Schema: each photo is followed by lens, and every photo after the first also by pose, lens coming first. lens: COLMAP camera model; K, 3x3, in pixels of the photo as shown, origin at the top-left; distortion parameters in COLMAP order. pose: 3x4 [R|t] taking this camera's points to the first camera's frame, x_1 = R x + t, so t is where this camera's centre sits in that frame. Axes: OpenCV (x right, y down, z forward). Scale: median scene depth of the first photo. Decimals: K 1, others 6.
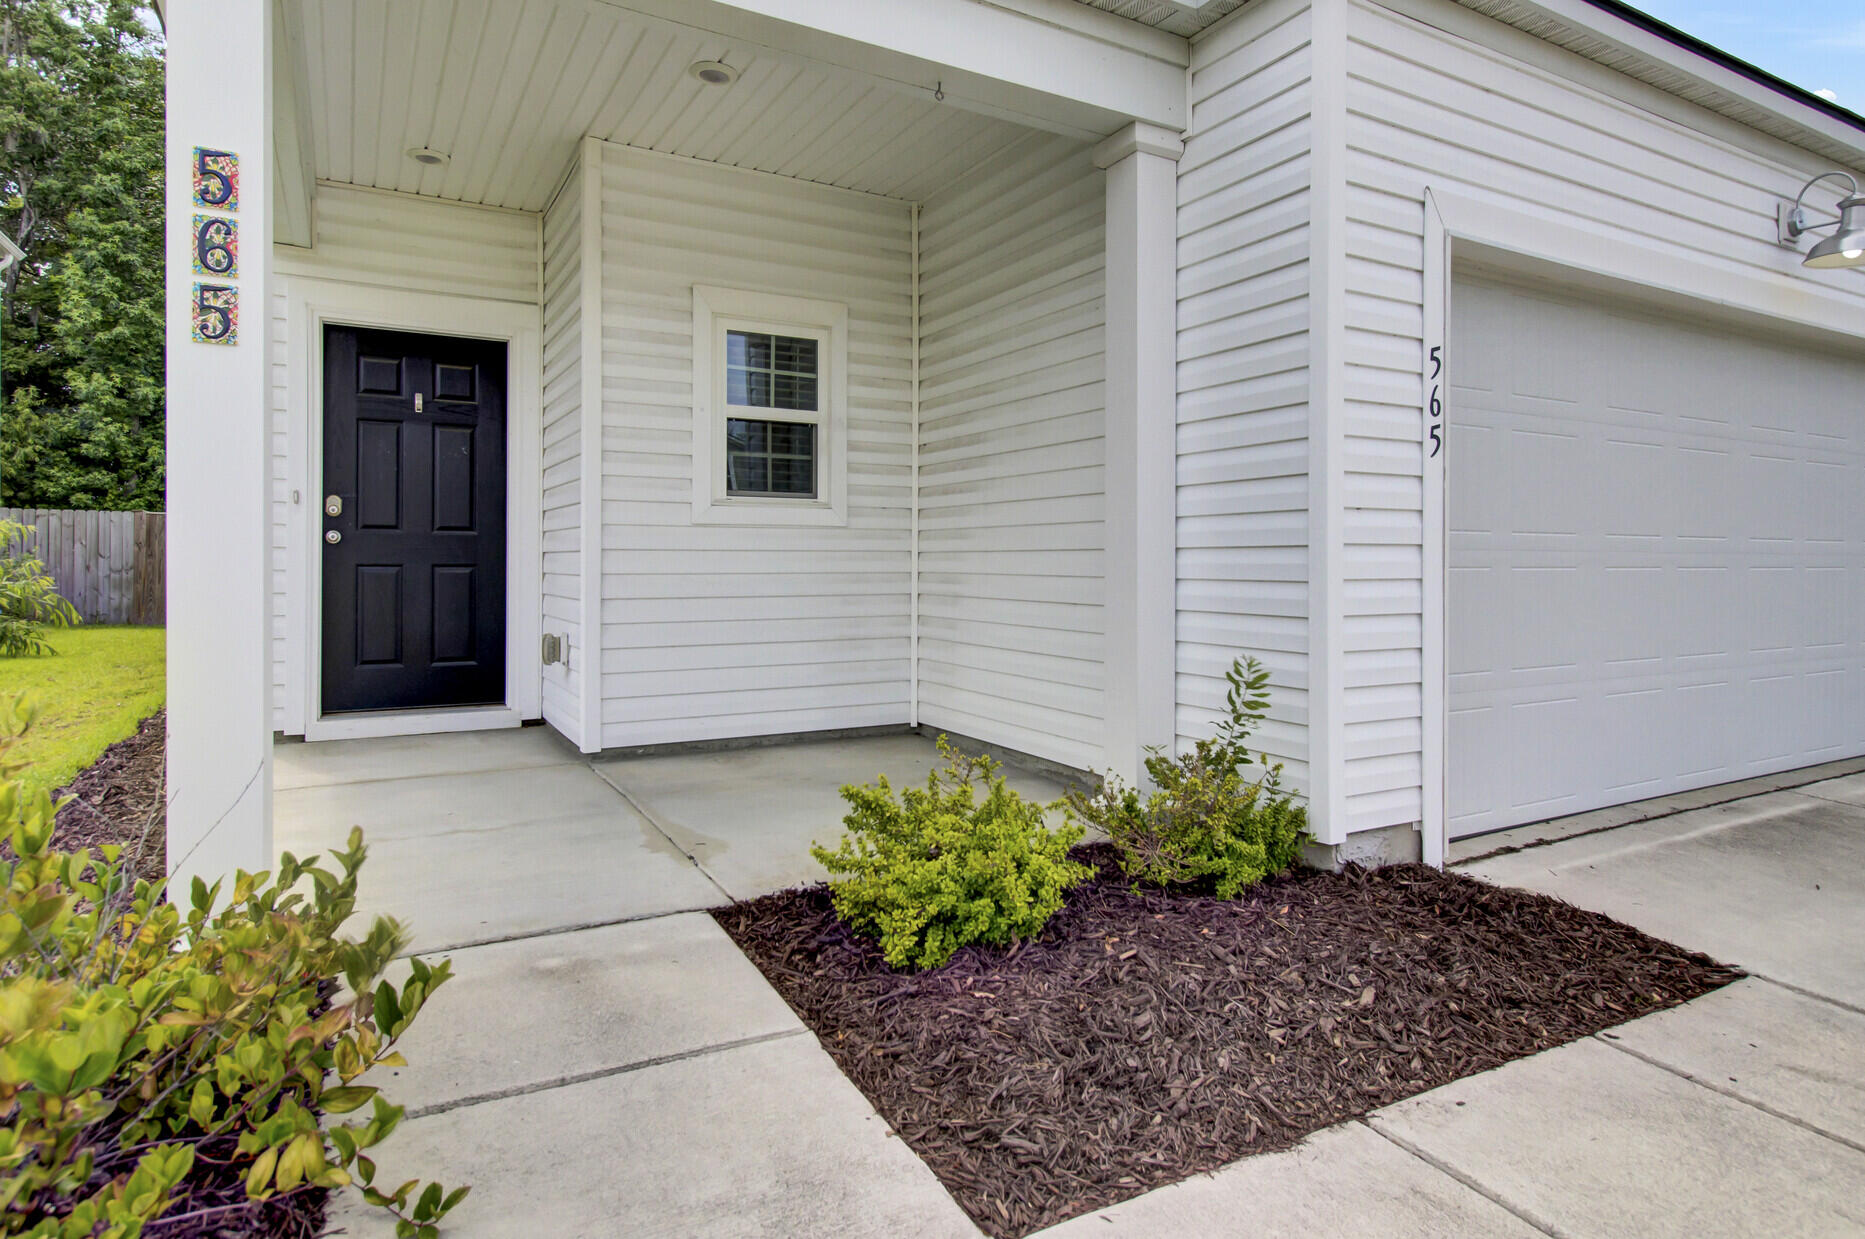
lens RADIAL K [[1013.3, 0, 936.0], [0, 1013.3, 565.9], [0, 0, 1]] dist [0.004013, 0.001576]
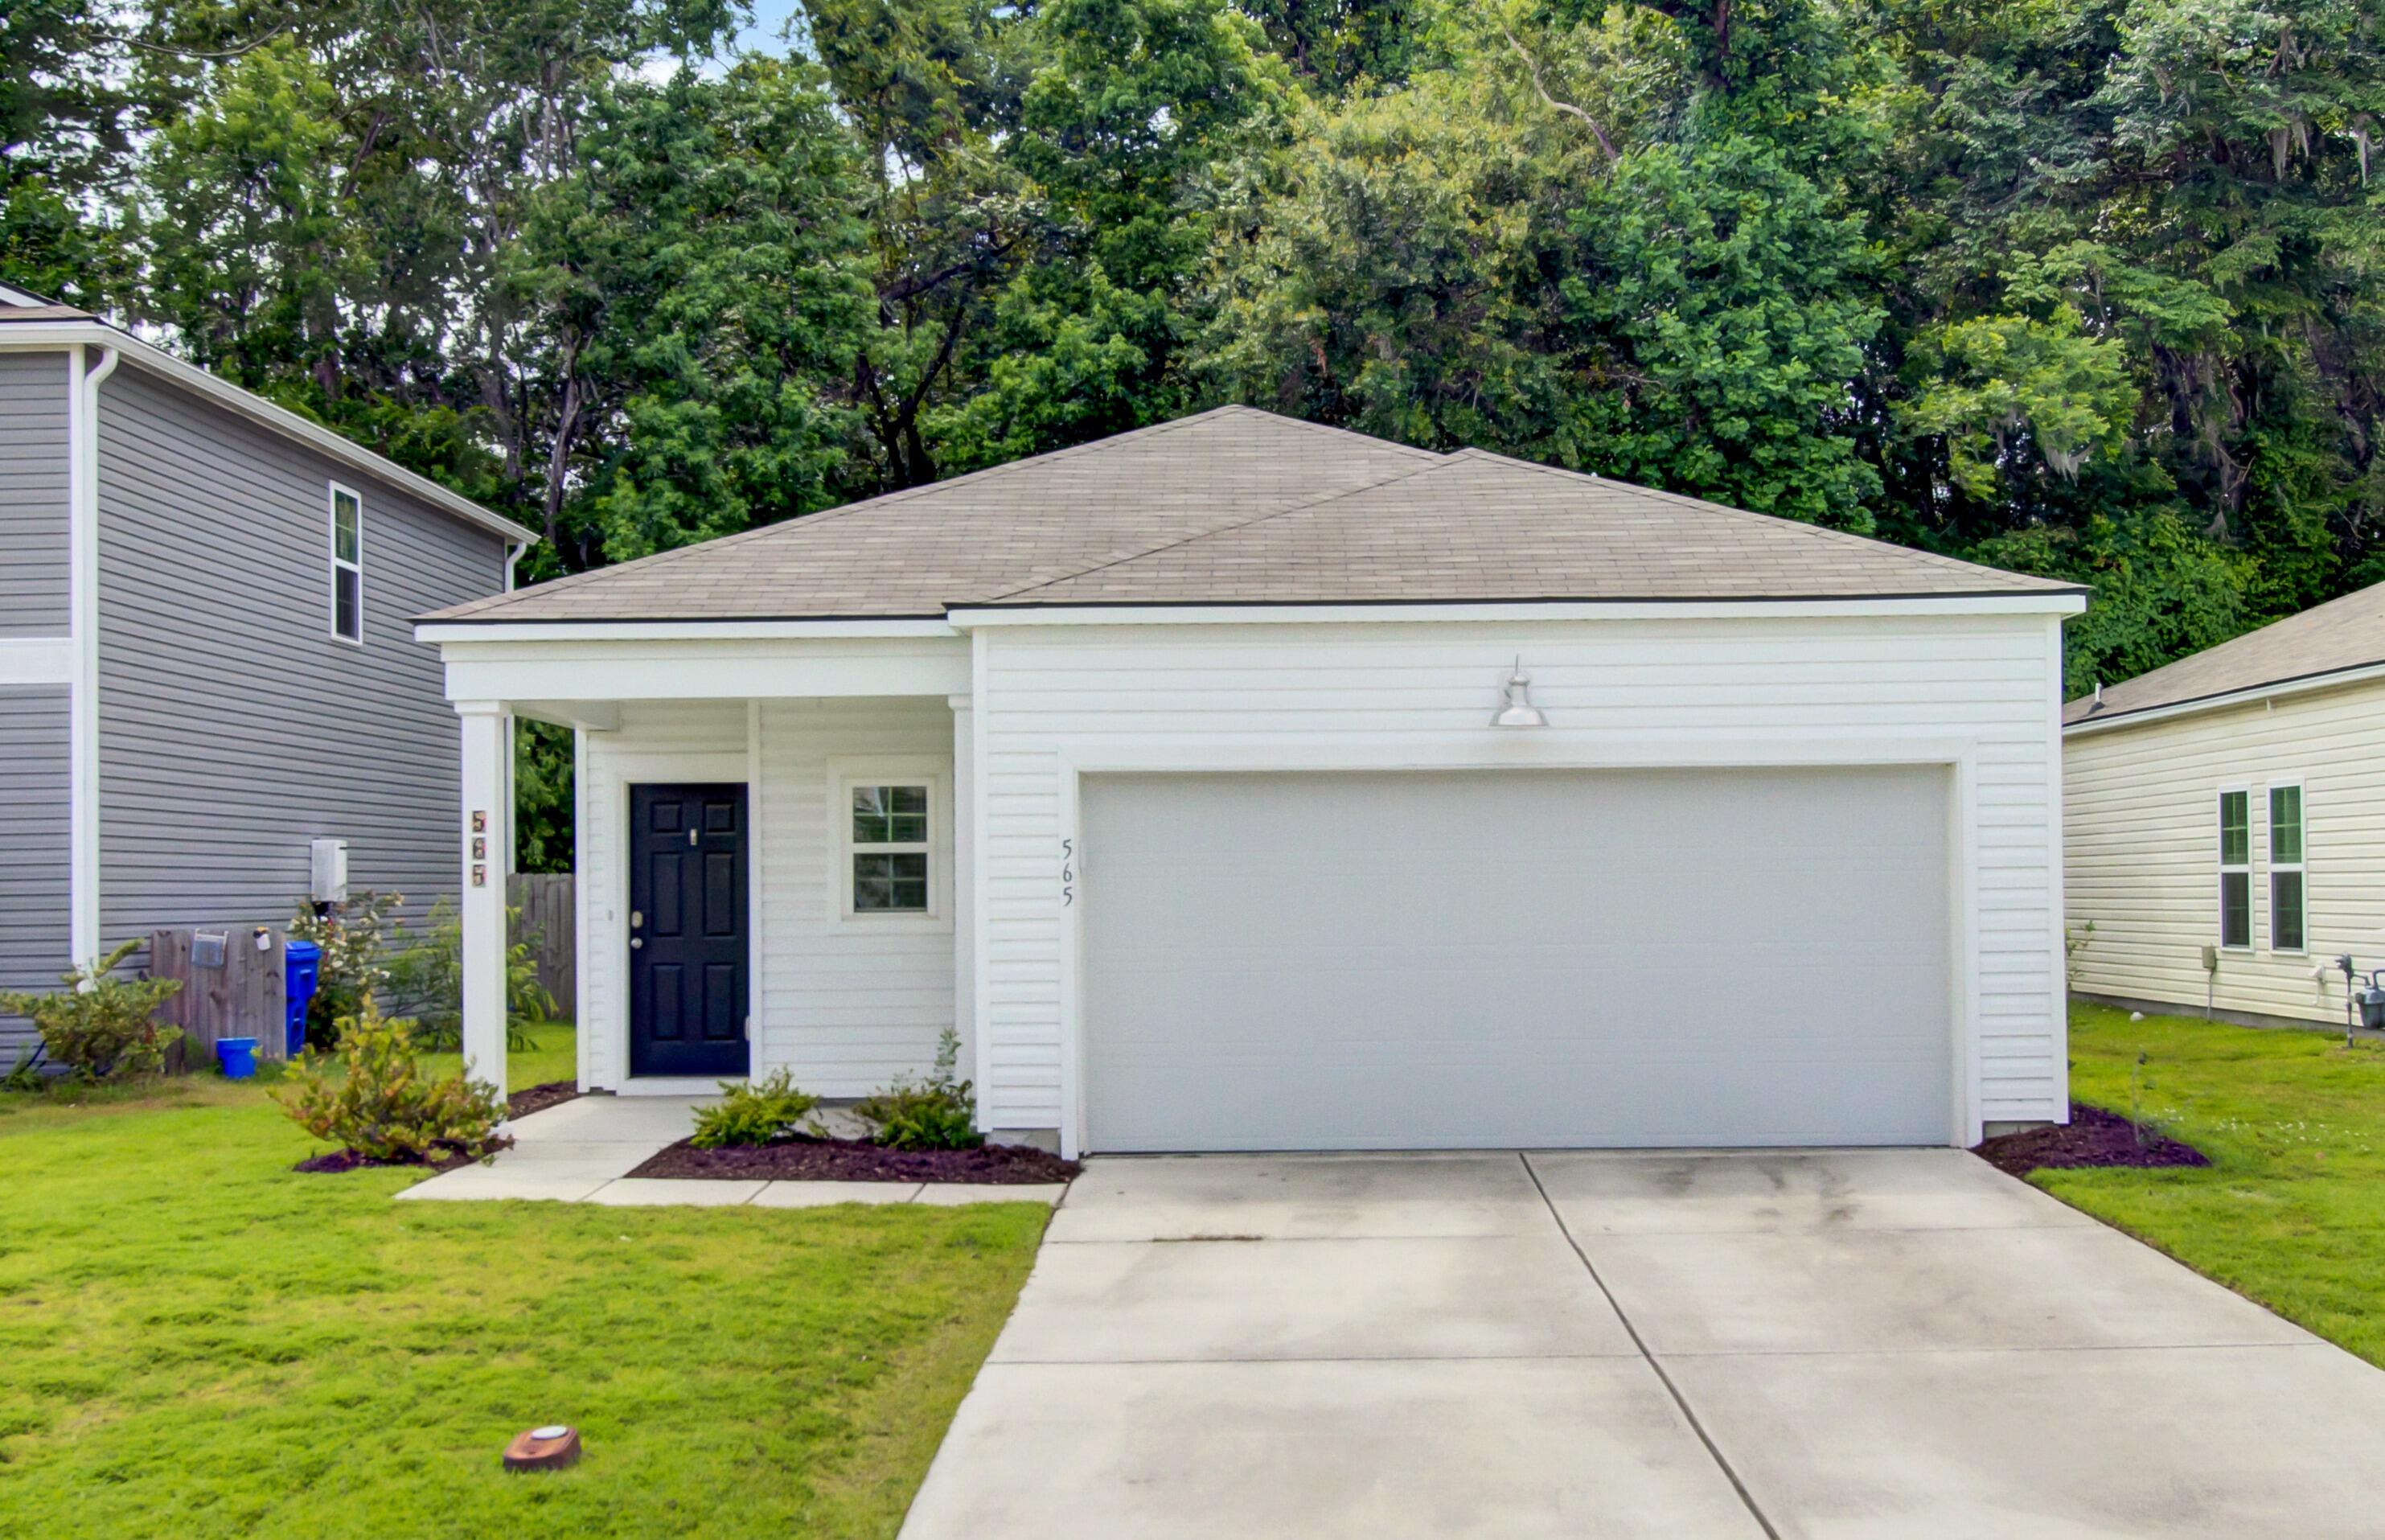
lens RADIAL K [[2771.8, 0, 1190.1], [0, 2771.8, 854.1], [0, 0, 1]] dist [0.087993, -0.411350]
pose [[0.859351, -0.019298, -0.511021, 1.917720], [0.008772, 0.999697, -0.023000, -0.056070], [0.511310, 0.015282, 0.859260, -1.781362]]
